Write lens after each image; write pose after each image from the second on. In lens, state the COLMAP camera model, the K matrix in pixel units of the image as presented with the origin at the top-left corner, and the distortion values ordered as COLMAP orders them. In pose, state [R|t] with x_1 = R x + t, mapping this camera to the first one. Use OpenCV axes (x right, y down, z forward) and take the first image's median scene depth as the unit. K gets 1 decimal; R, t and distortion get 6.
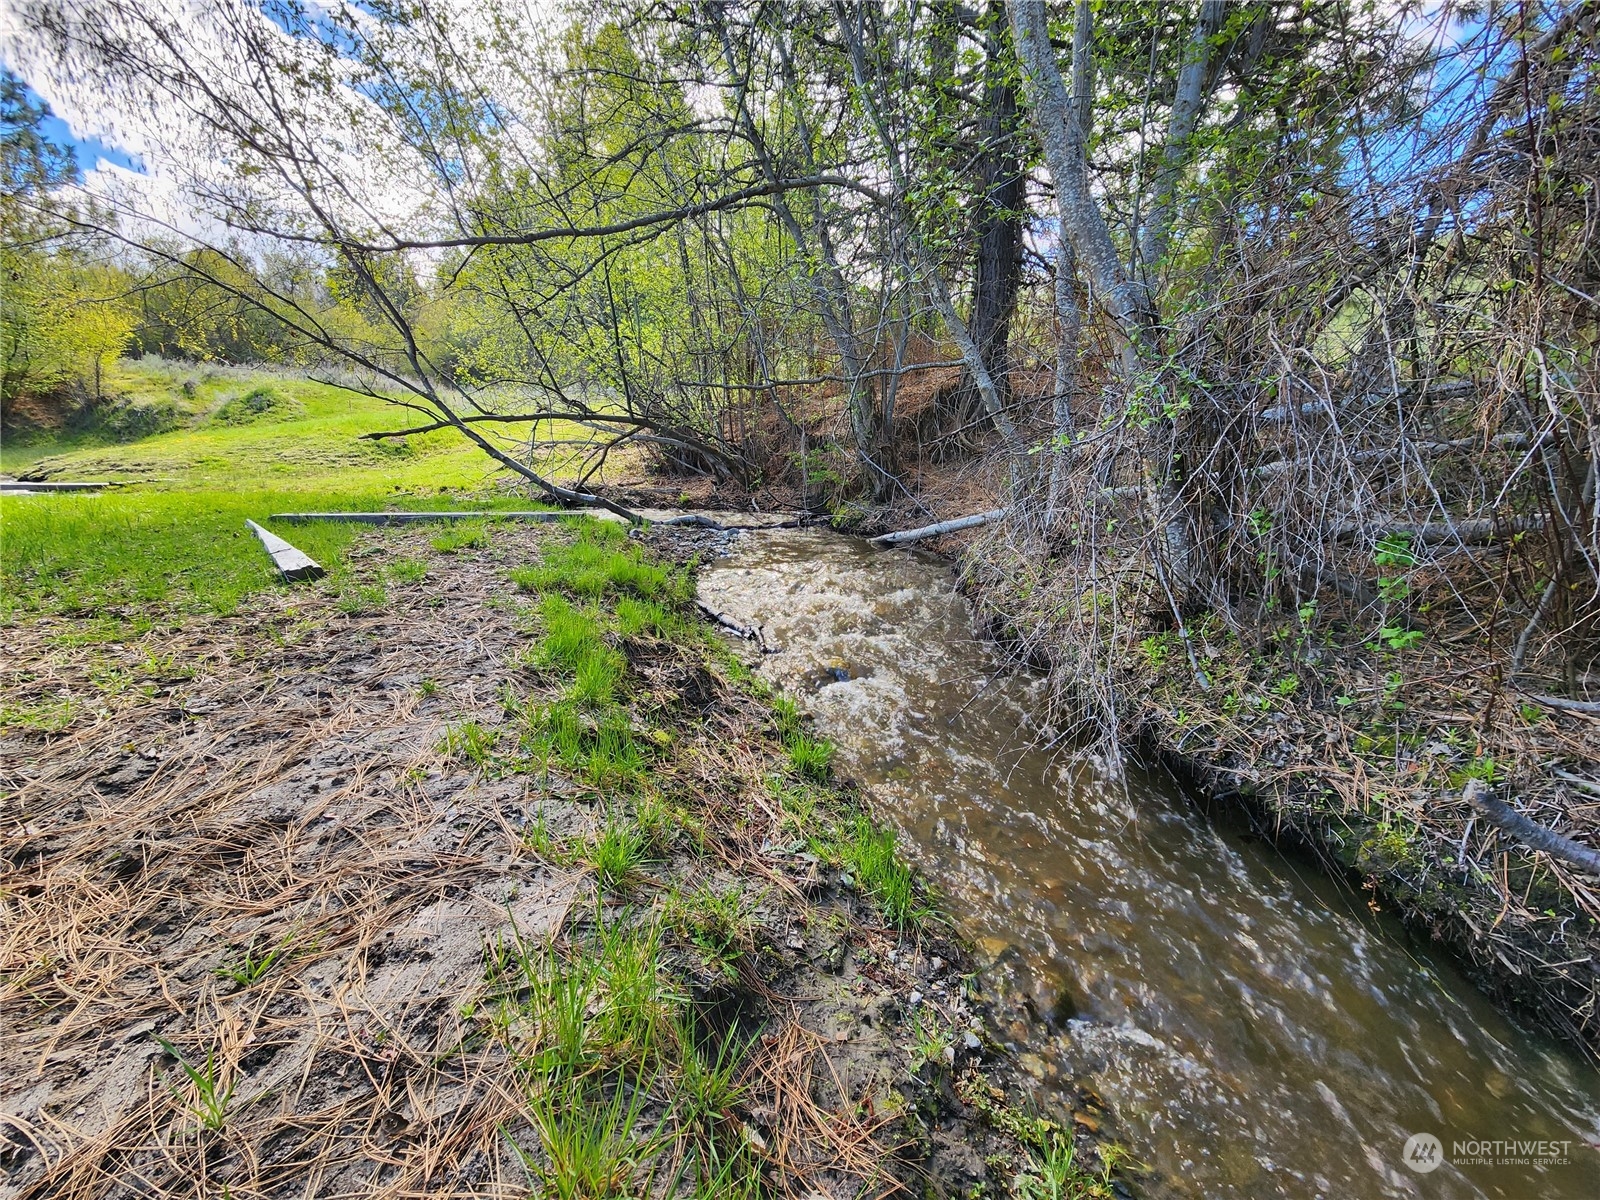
lens RADIAL K [[630.6, 0, 808.2], [0, 630.6, 585.9], [0, 0, 1]] dist [0.003537, -0.000449]
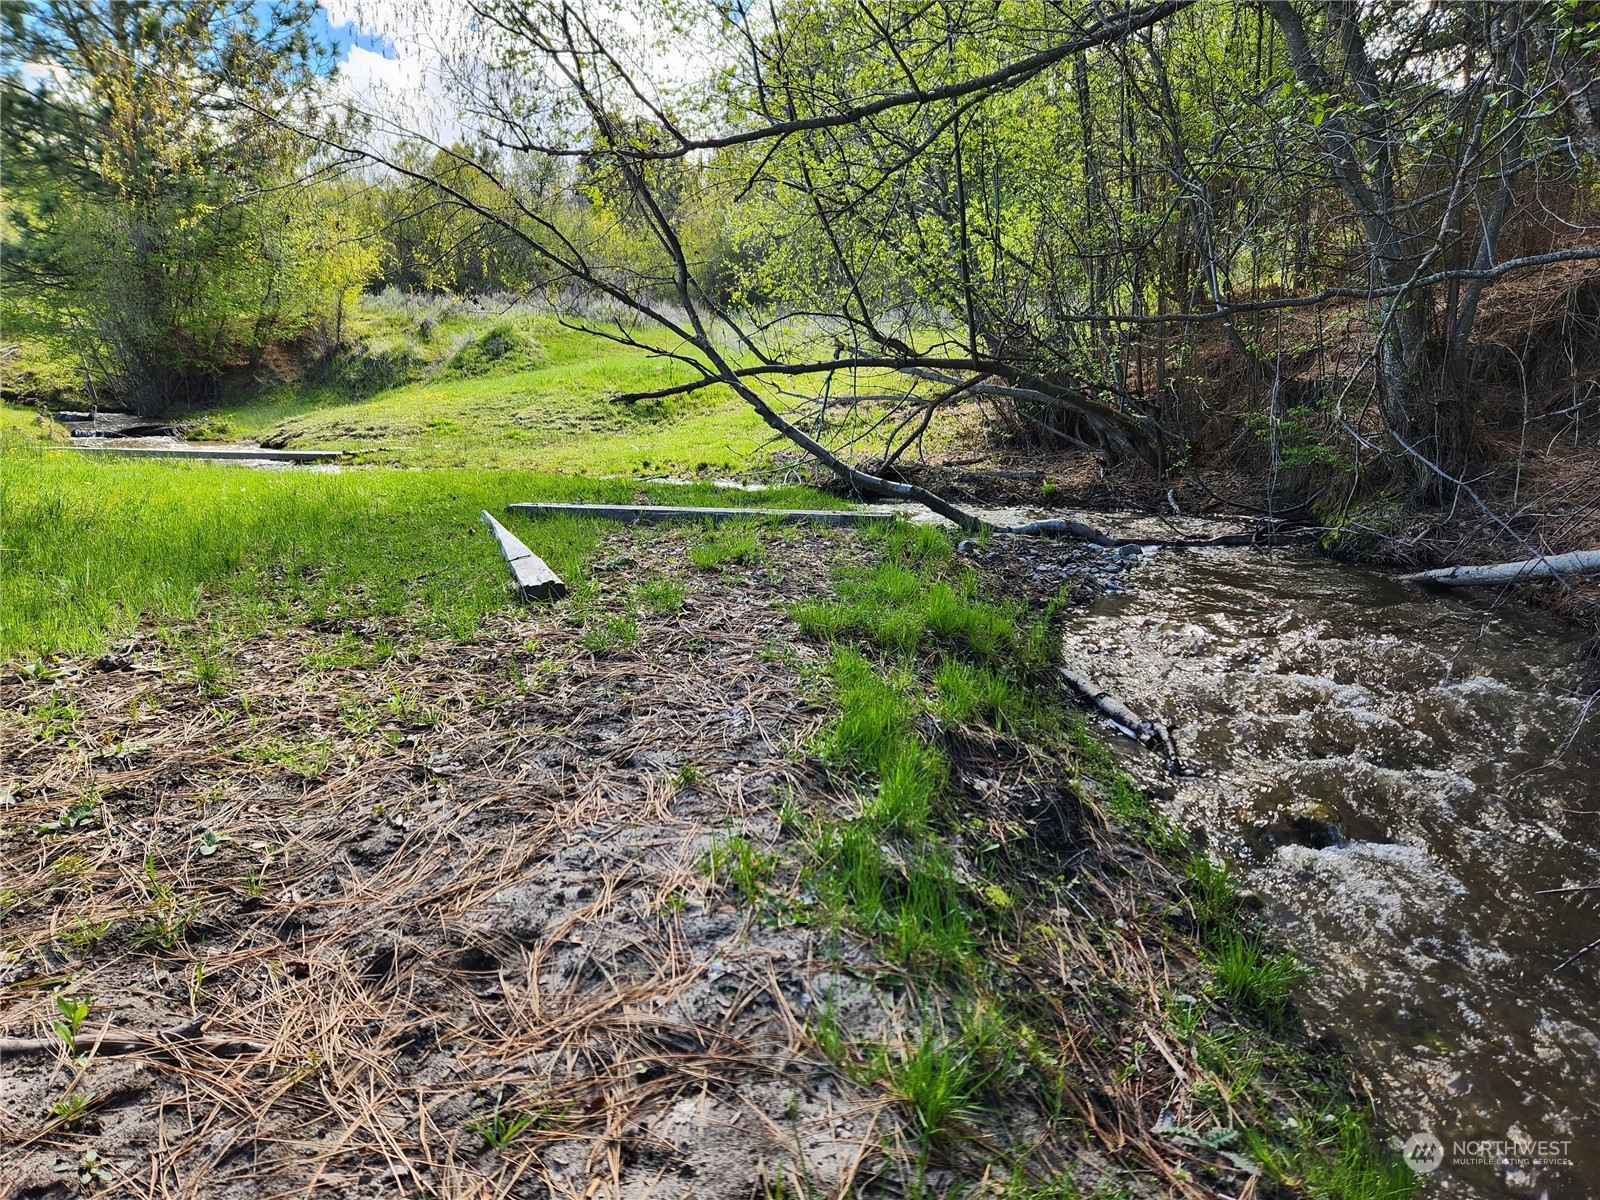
lens RADIAL K [[1069.5, 0, 801.1], [0, 1069.5, 577.3], [0, 0, 1]] dist [0.091845, -0.076144]
pose [[0.919316, 0.067166, -0.387746, -0.014492], [-0.074558, 0.997209, -0.004033, -0.053980], [0.386393, 0.032617, 0.921757, -0.072374]]
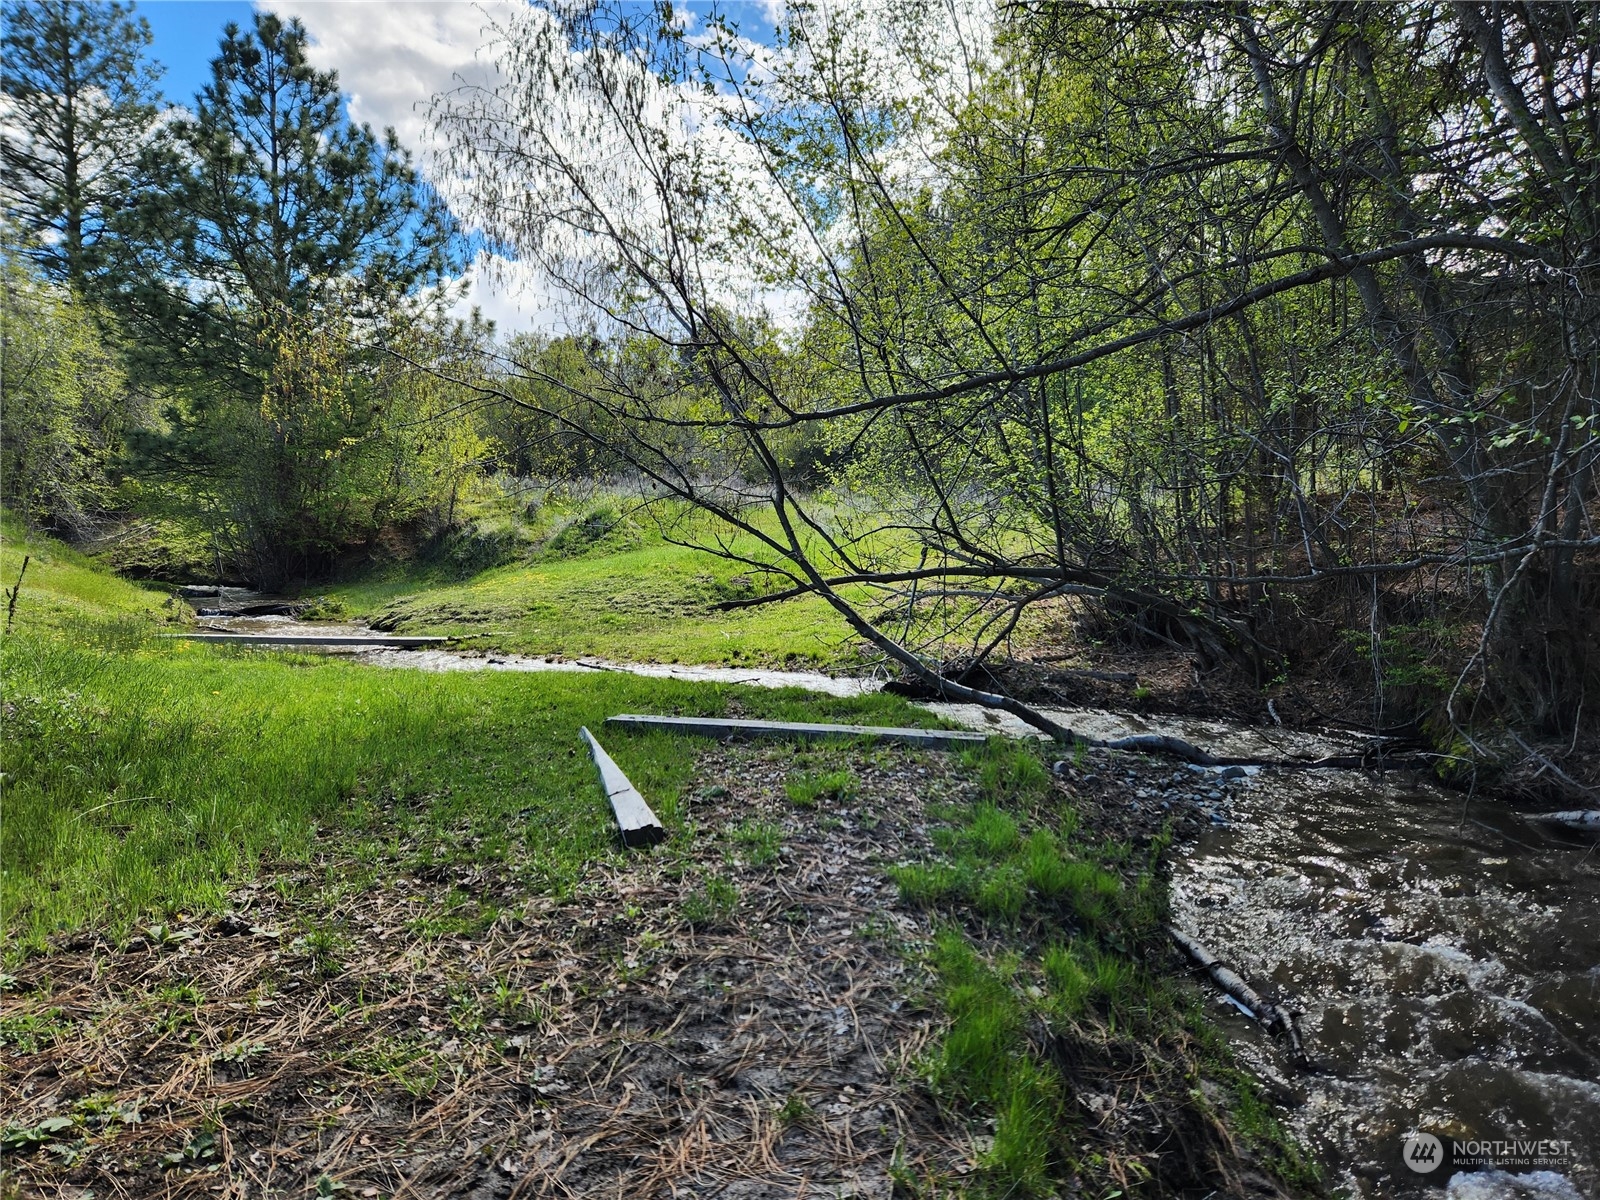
lens RADIAL K [[1080.9, 0, 797.6], [0, 1080.9, 471.1], [0, 0, 1]] dist [0.088156, -0.061894]
pose [[0.892168, 0.011257, -0.451563, -0.038163], [-0.090134, 0.984021, -0.153551, -0.268219], [0.442619, 0.177695, 0.878927, -0.159035]]
